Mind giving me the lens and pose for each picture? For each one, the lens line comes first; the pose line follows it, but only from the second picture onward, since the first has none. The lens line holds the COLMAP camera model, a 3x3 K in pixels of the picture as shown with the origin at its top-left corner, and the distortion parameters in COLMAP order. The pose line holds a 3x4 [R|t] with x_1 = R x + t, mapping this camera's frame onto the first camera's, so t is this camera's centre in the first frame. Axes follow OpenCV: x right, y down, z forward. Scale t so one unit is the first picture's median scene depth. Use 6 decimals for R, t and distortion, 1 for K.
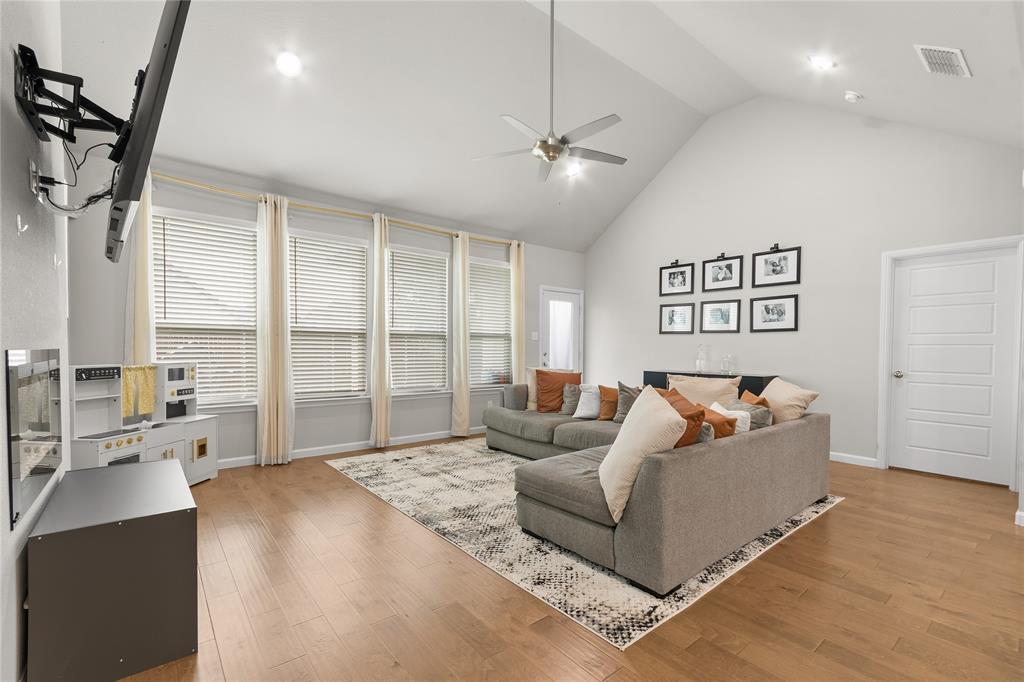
lens RADIAL K [[452.4, 0, 514.2], [0, 452.4, 356.8], [0, 0, 1]] dist [0.001641, 0.000303]
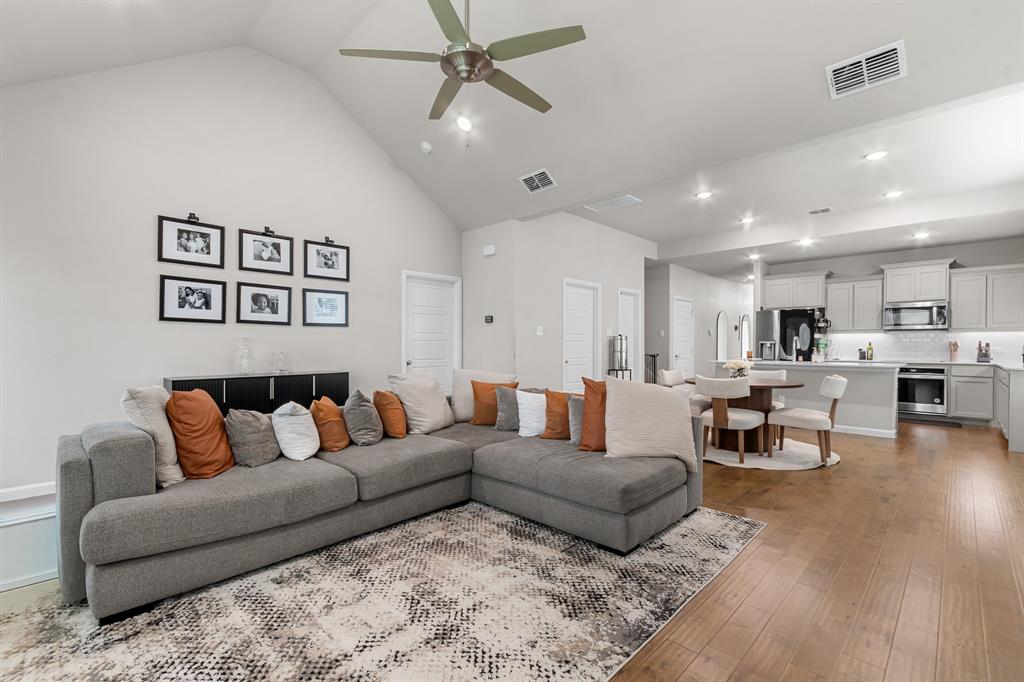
lens RADIAL K [[453.2, 0, 511.1], [0, 453.2, 348.2], [0, 0, 1]] dist [0.003511, 0.000187]
pose [[-0.110157, -0.014556, 0.993808, -0.454466], [0.017718, 0.999705, 0.016606, -0.017518], [-0.993756, 0.019437, -0.109867, 0.726666]]
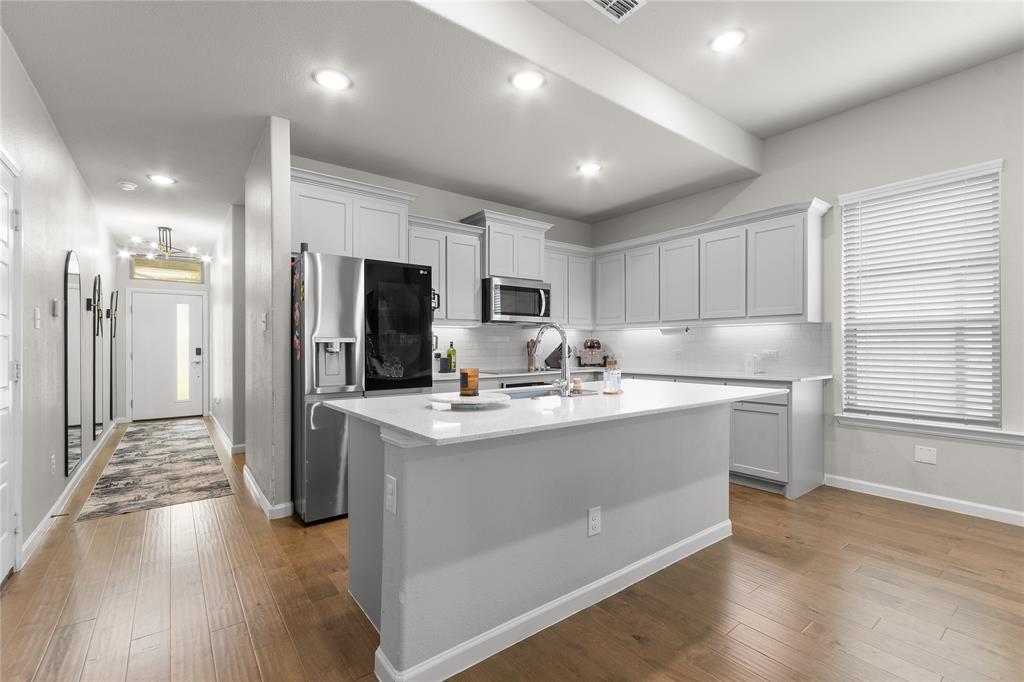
lens RADIAL K [[450.4, 0, 512.7], [0, 450.4, 345.1], [0, 0, 1]] dist [0.004474, 0.000543]
pose [[-0.999542, -0.003143, 0.030107, 0.800582], [-0.002603, 0.999835, 0.017988, -0.000289], [-0.030158, 0.017901, -0.999385, 0.228342]]
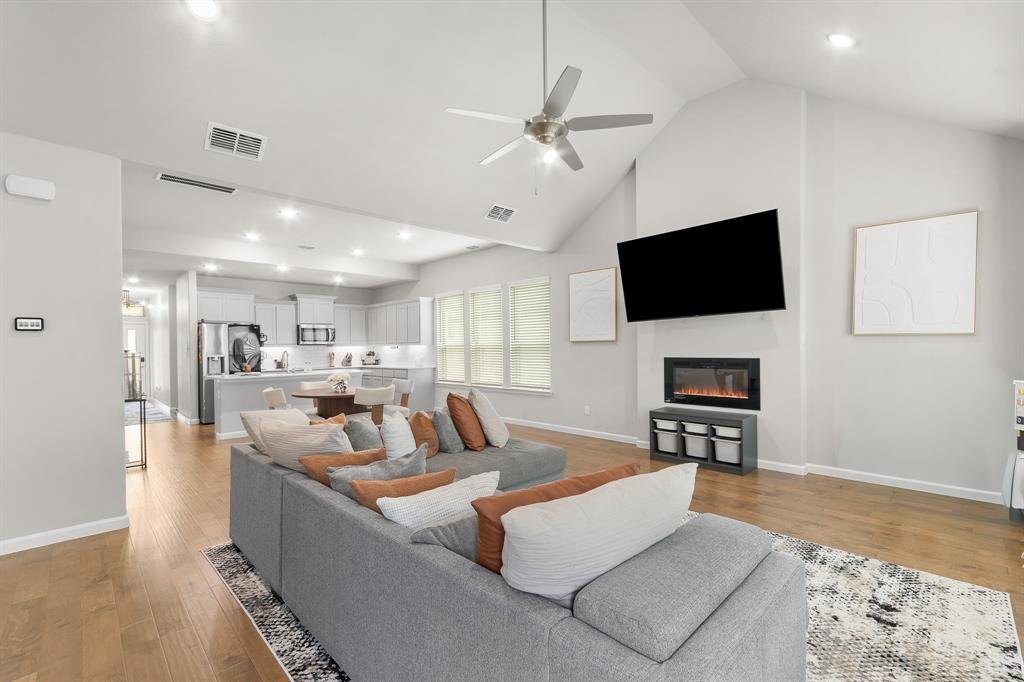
lens RADIAL K [[446.0, 0, 514.1], [0, 446.0, 347.7], [0, 0, 1]] dist [0.005060, 0.000165]
pose [[-0.995530, 0.007475, -0.094148, 0.157921], [0.005434, 0.999745, 0.021912, -0.053142], [0.094288, 0.021302, -0.995317, 1.299034]]
